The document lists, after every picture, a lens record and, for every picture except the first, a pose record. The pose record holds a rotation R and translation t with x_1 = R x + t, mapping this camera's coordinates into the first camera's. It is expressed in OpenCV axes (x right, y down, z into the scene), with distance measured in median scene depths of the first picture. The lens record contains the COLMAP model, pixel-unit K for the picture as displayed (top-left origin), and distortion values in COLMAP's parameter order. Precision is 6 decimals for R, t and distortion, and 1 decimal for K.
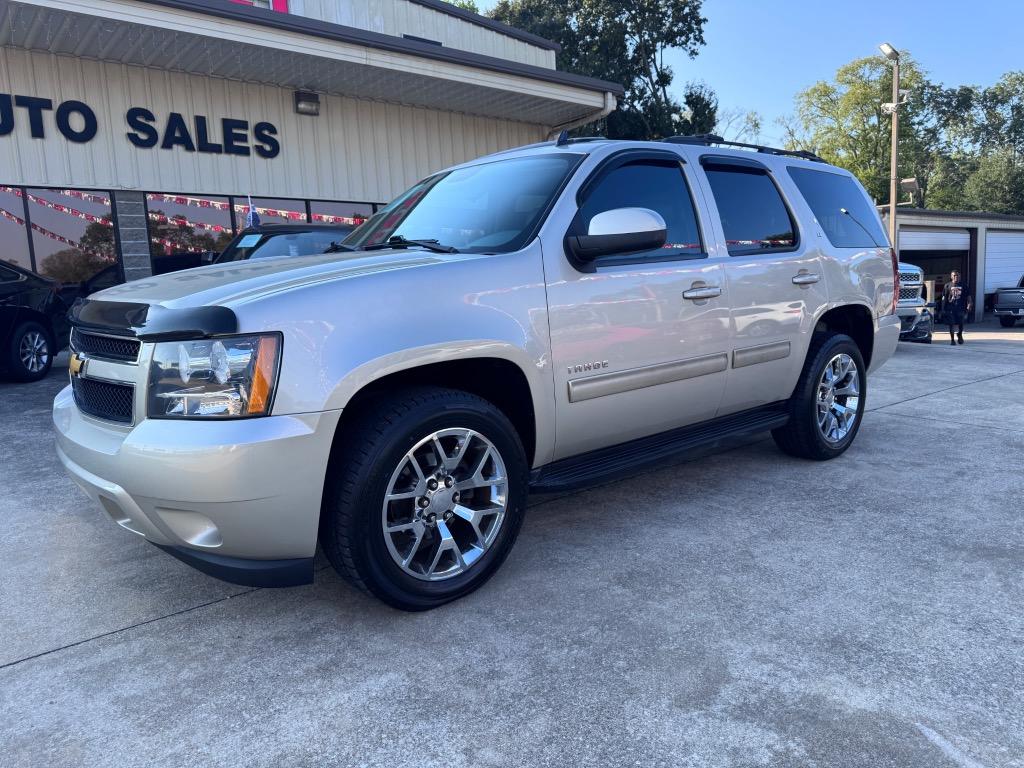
lens RADIAL K [[699.2, 0, 504.2], [0, 699.2, 380.4], [0, 0, 1]] dist [-0.004064, -0.005896]
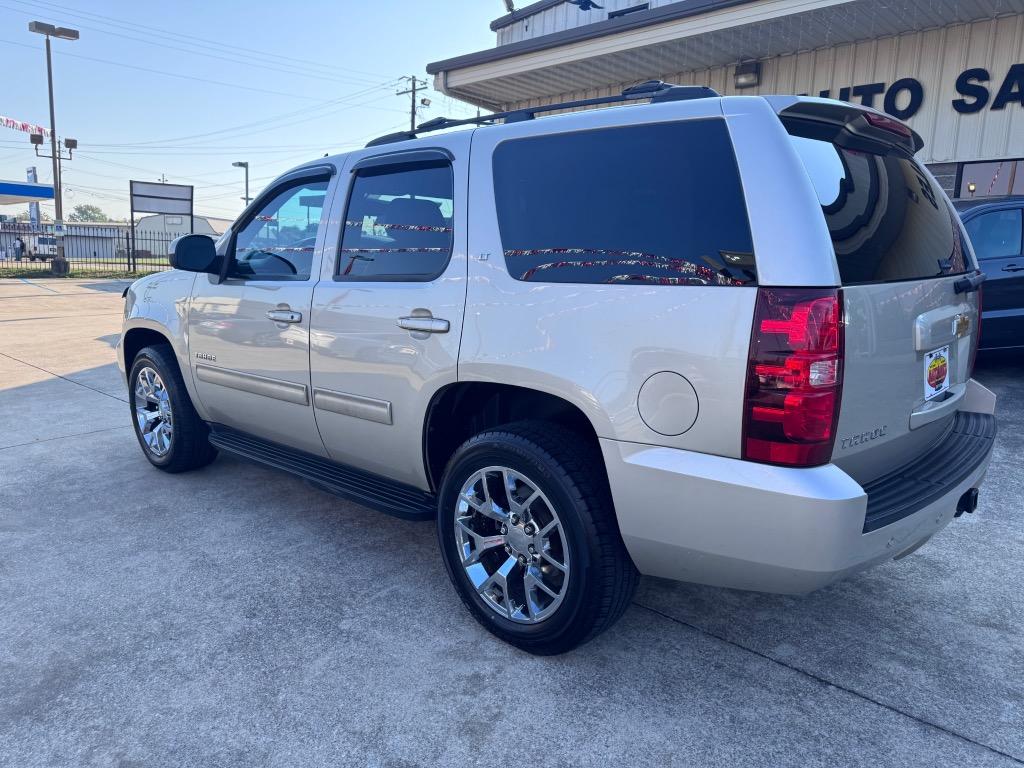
lens RADIAL K [[708.5, 0, 517.5], [0, 708.5, 373.7], [0, 0, 1]] dist [0.002019, -0.002851]
pose [[0.156567, 0.193799, -0.968467, 1.385361], [-0.155549, 0.973161, 0.169592, -0.282741], [0.975342, 0.124091, 0.182510, 1.223597]]
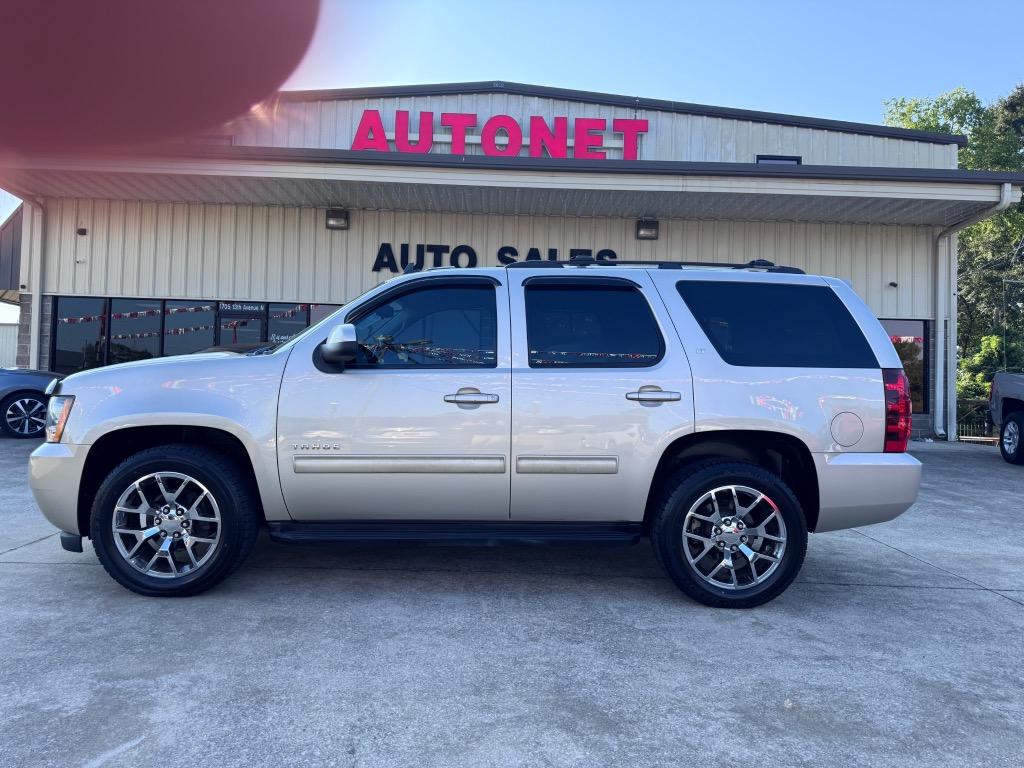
lens RADIAL K [[693.0, 0, 512.0], [0, 693.0, 384.0], [0, 0, 1]] dist [0.041560, -0.038840]
pose [[0.791763, 0.045009, -0.609168, 1.071623], [-0.135760, 0.985305, -0.103654, -0.046013], [0.595550, 0.164770, 0.786238, 0.184244]]
